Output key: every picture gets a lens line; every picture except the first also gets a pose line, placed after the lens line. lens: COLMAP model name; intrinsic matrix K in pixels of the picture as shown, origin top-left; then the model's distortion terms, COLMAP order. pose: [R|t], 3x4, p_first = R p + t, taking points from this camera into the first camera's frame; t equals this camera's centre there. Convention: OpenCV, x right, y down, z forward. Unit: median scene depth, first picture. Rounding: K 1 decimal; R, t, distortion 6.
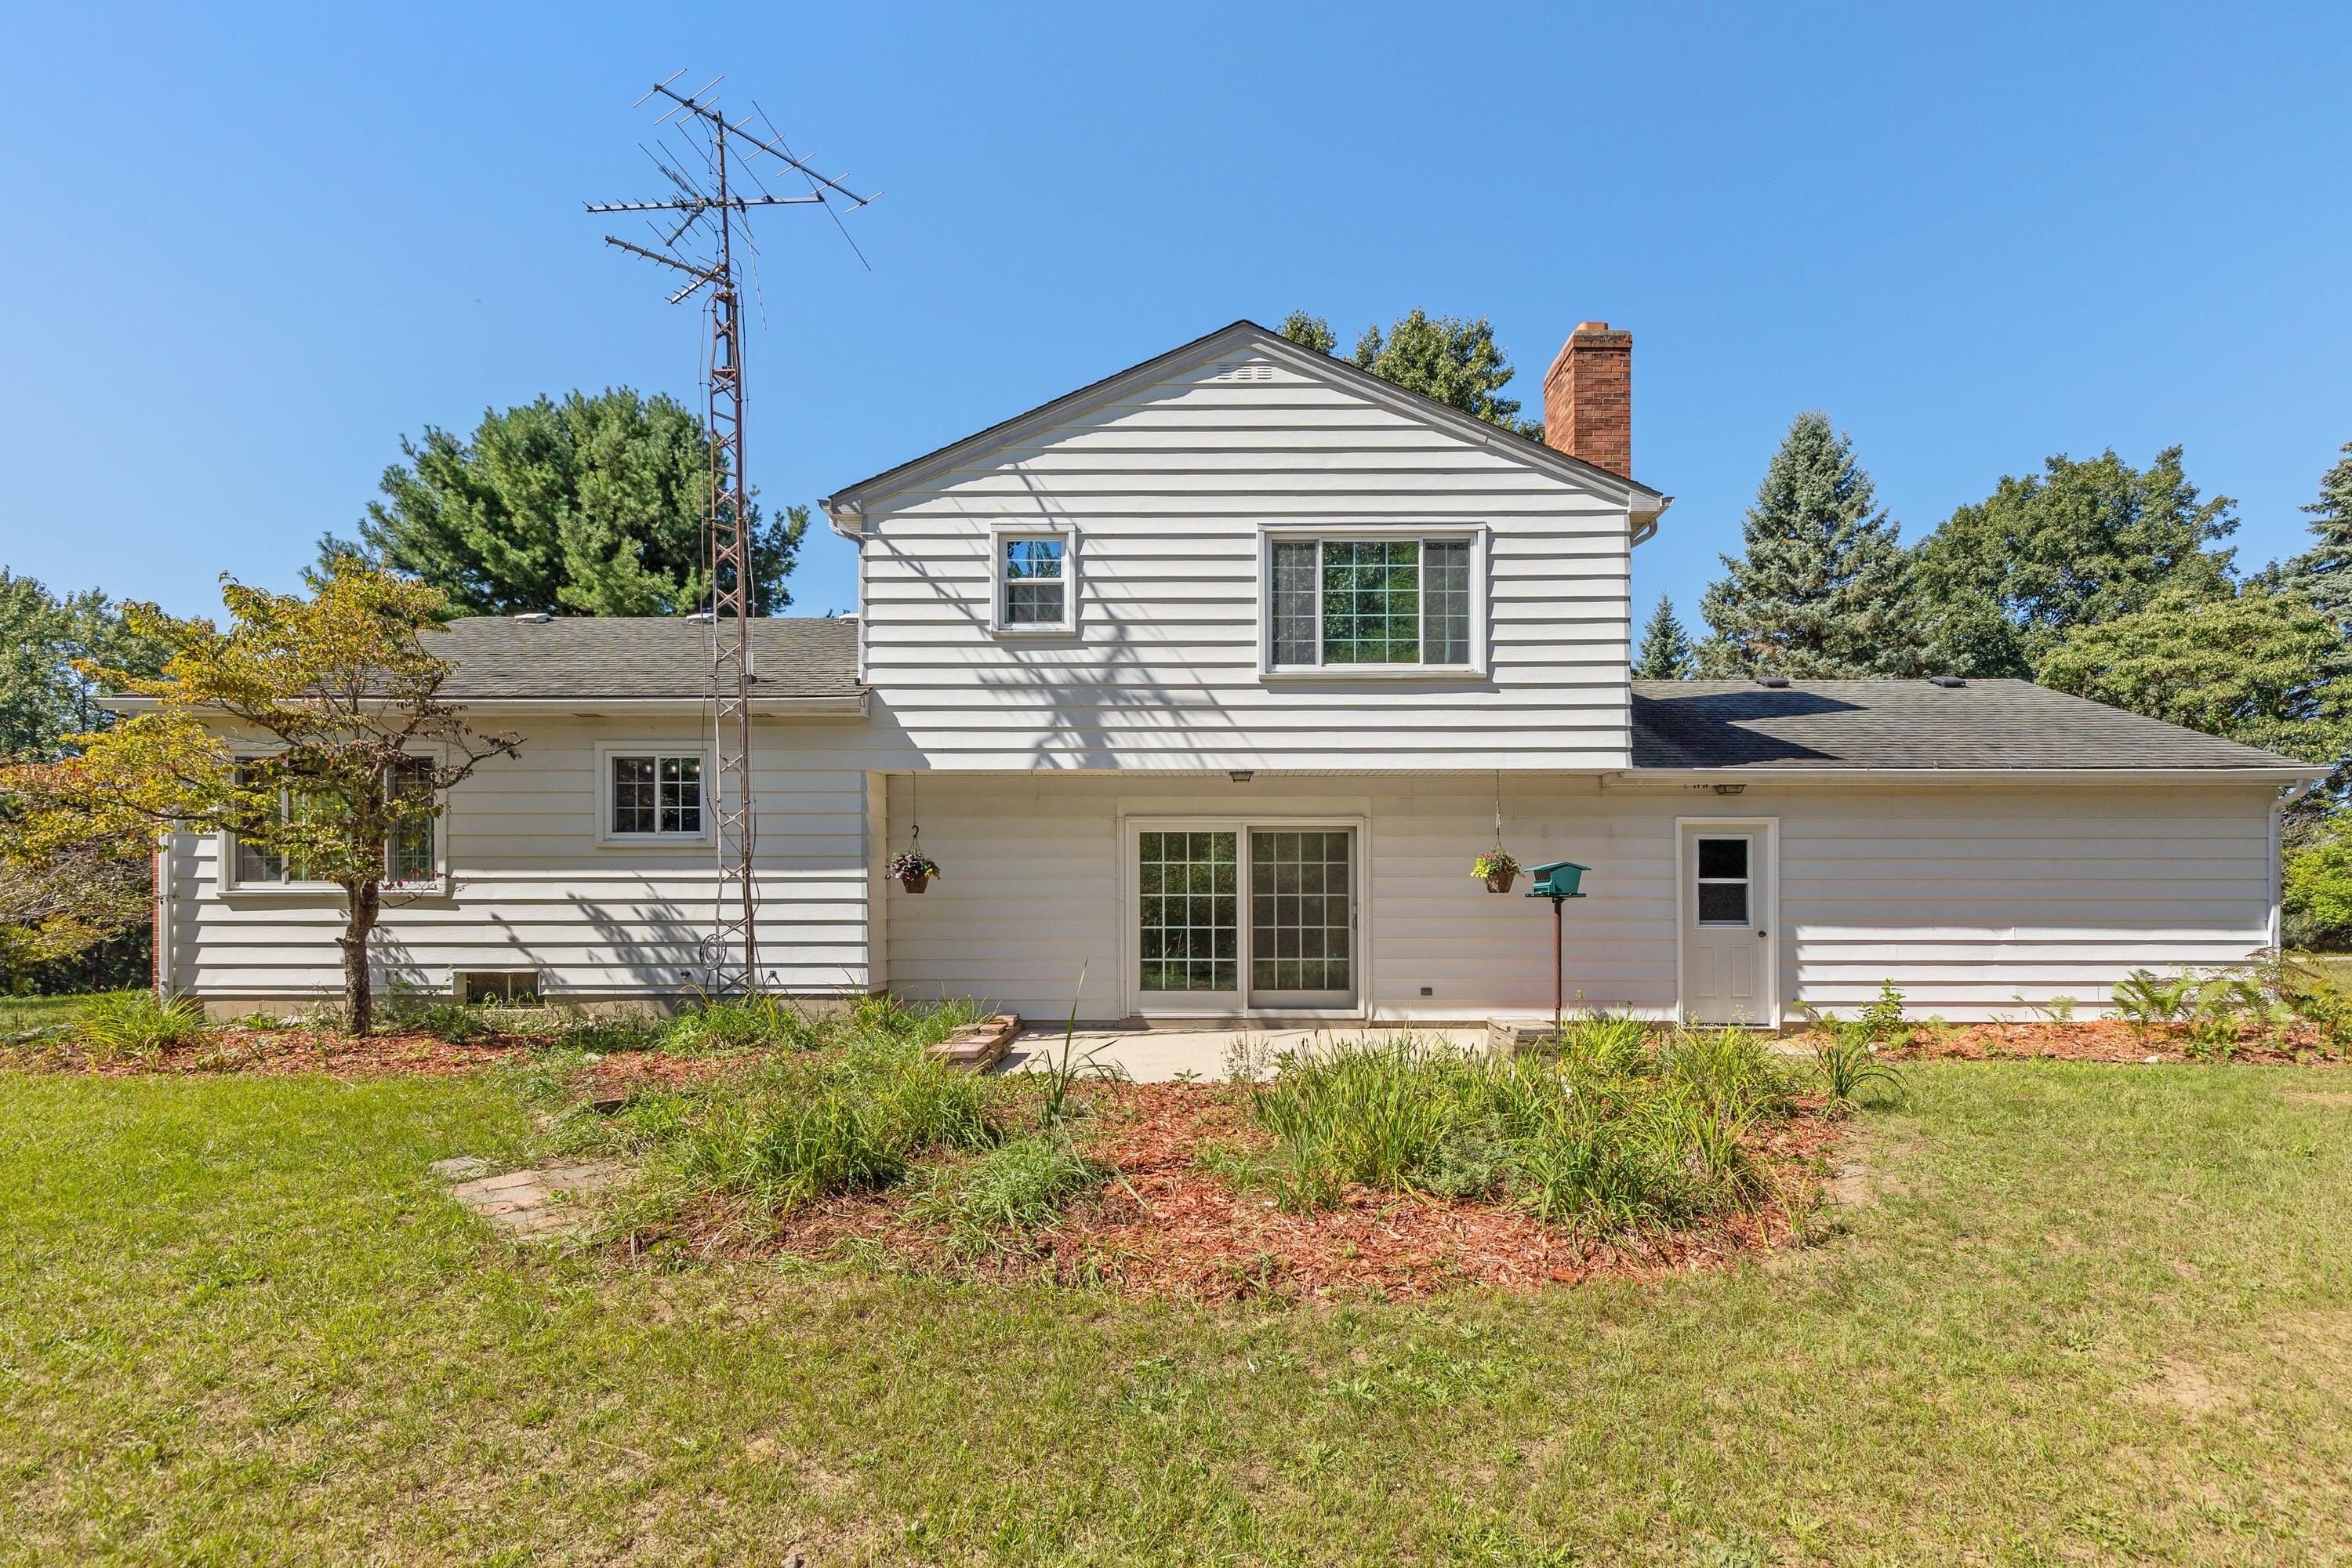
lens RADIAL K [[1034.7, 0, 1180.7], [0, 1034.7, 898.3], [0, 0, 1]] dist [0.001732, 0.000097]
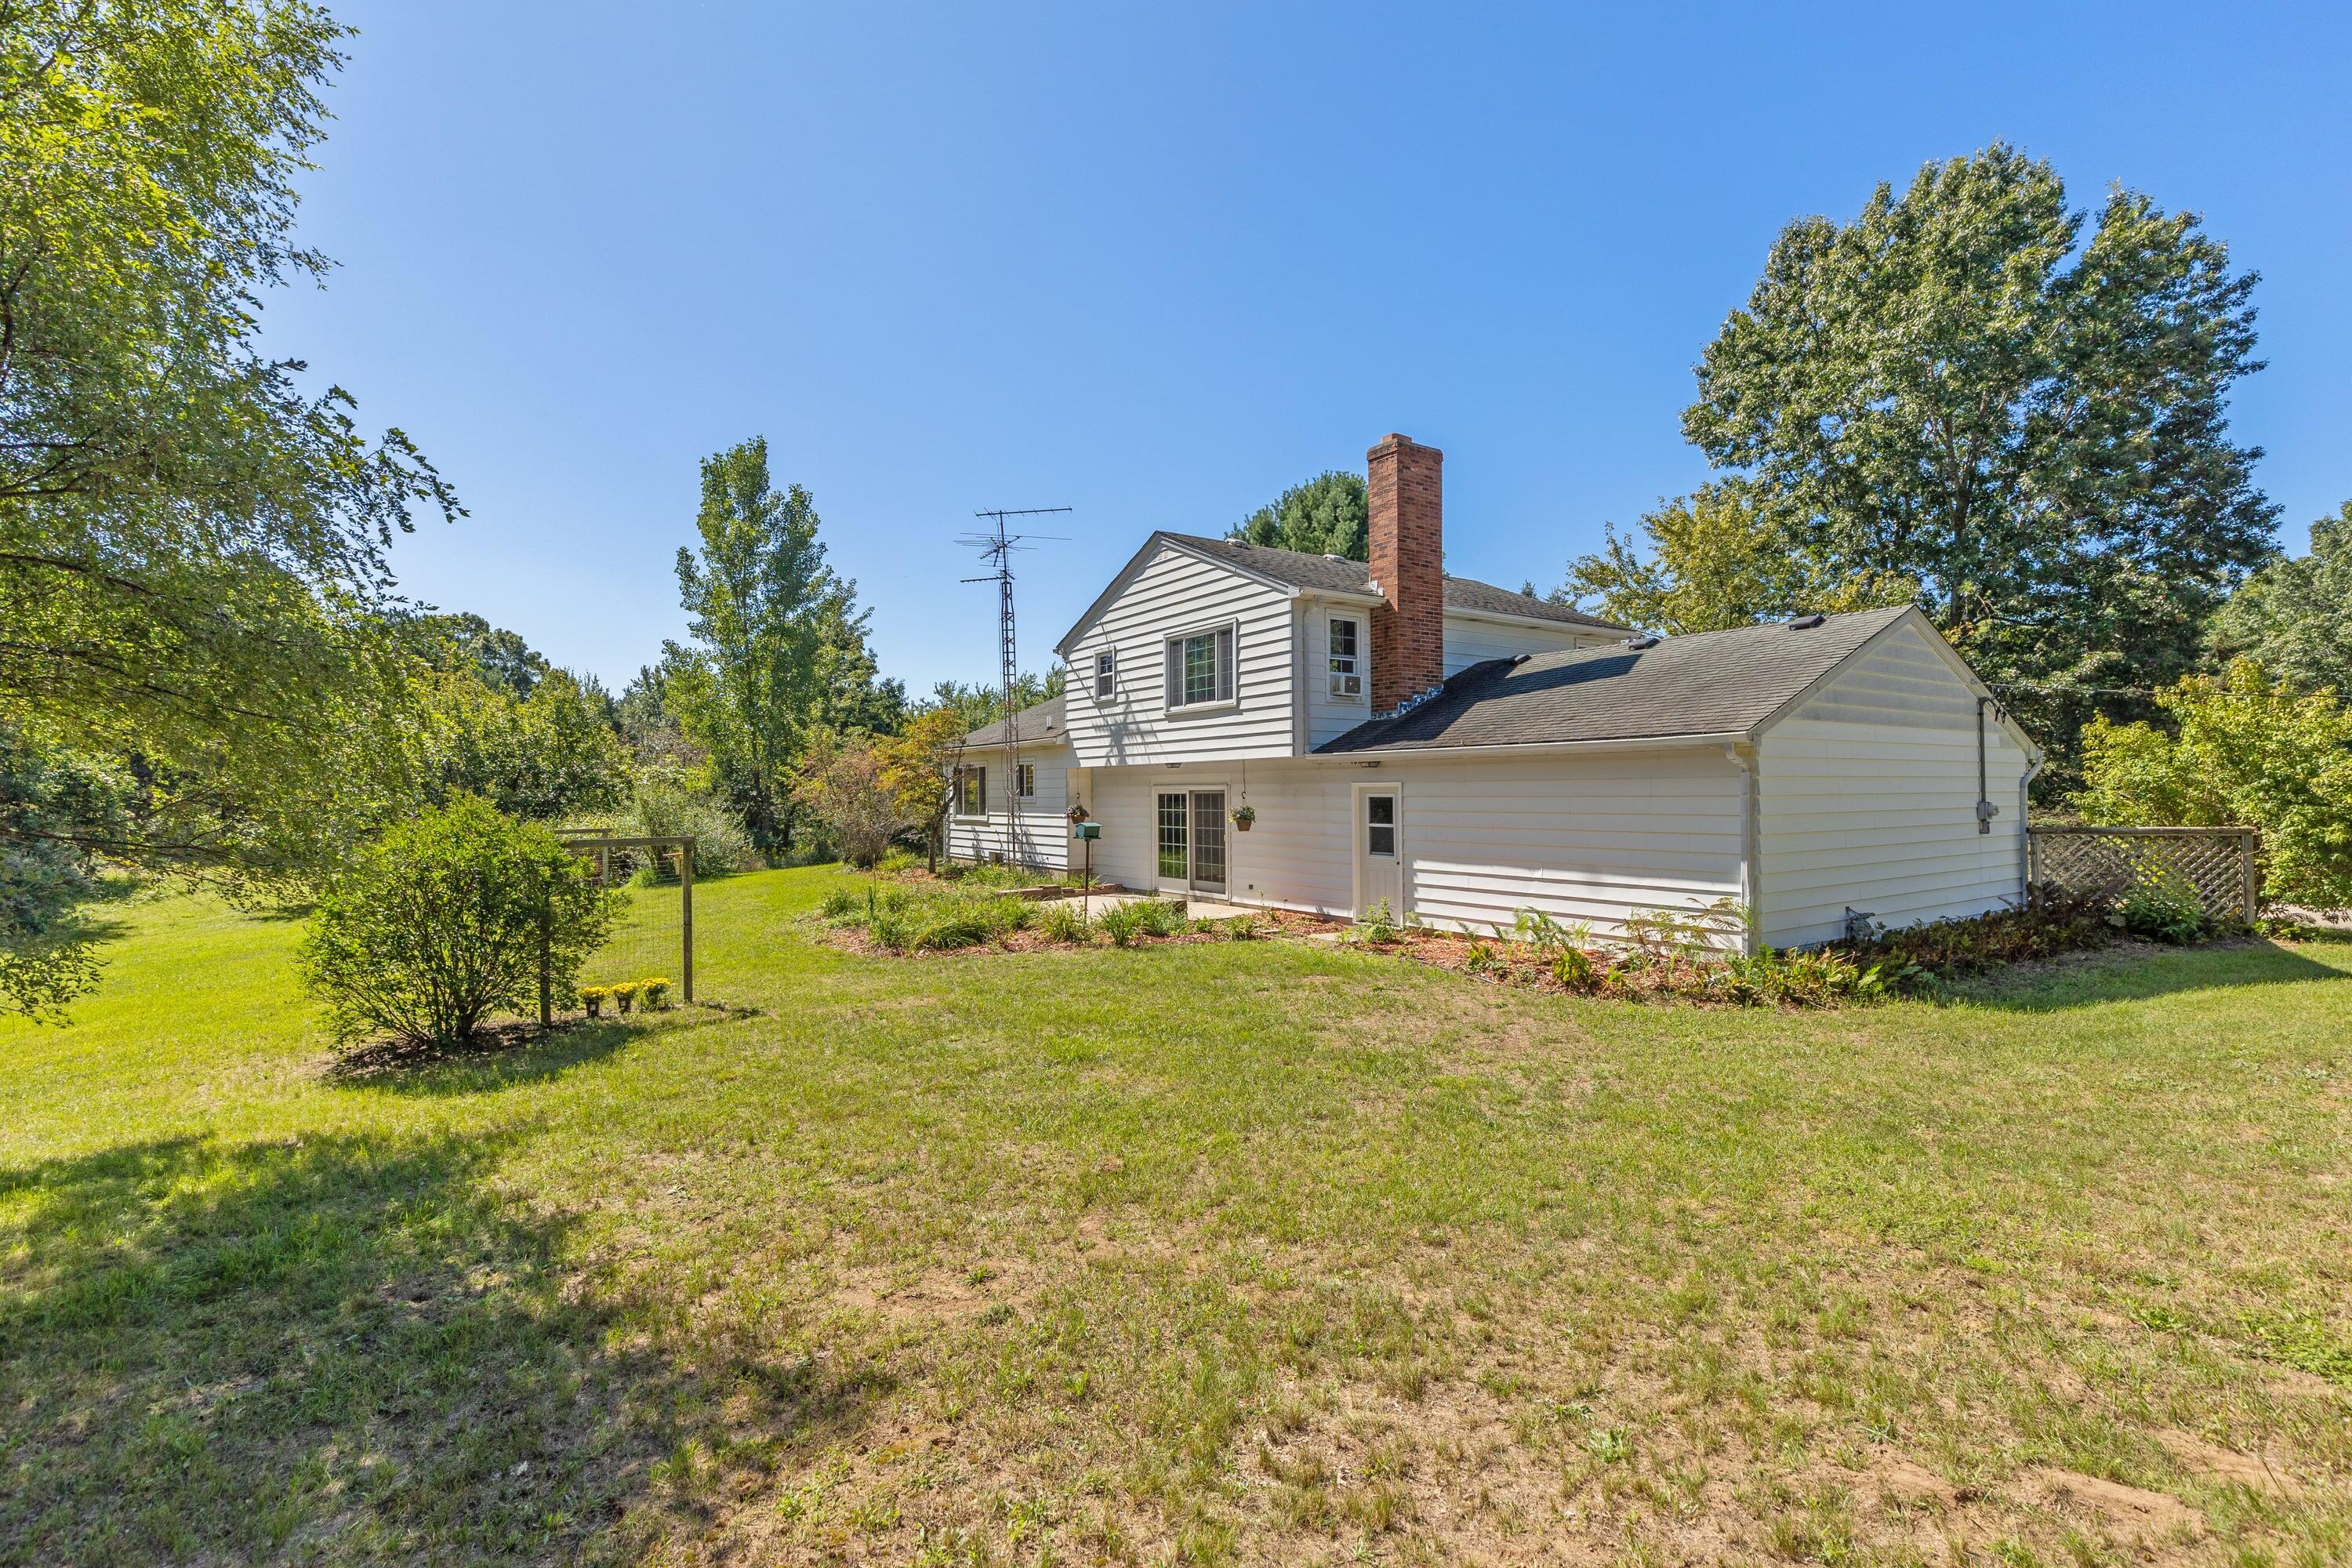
lens RADIAL K [[1065.2, 0, 1176.0], [0, 1065.2, 784.0], [0, 0, 1]] dist [0.000881, 0.000201]
pose [[0.564007, -0.010613, -0.825702, 1.705521], [0.007261, 0.999942, -0.007893, -0.069912], [0.825738, -0.001544, 0.564052, -0.091336]]
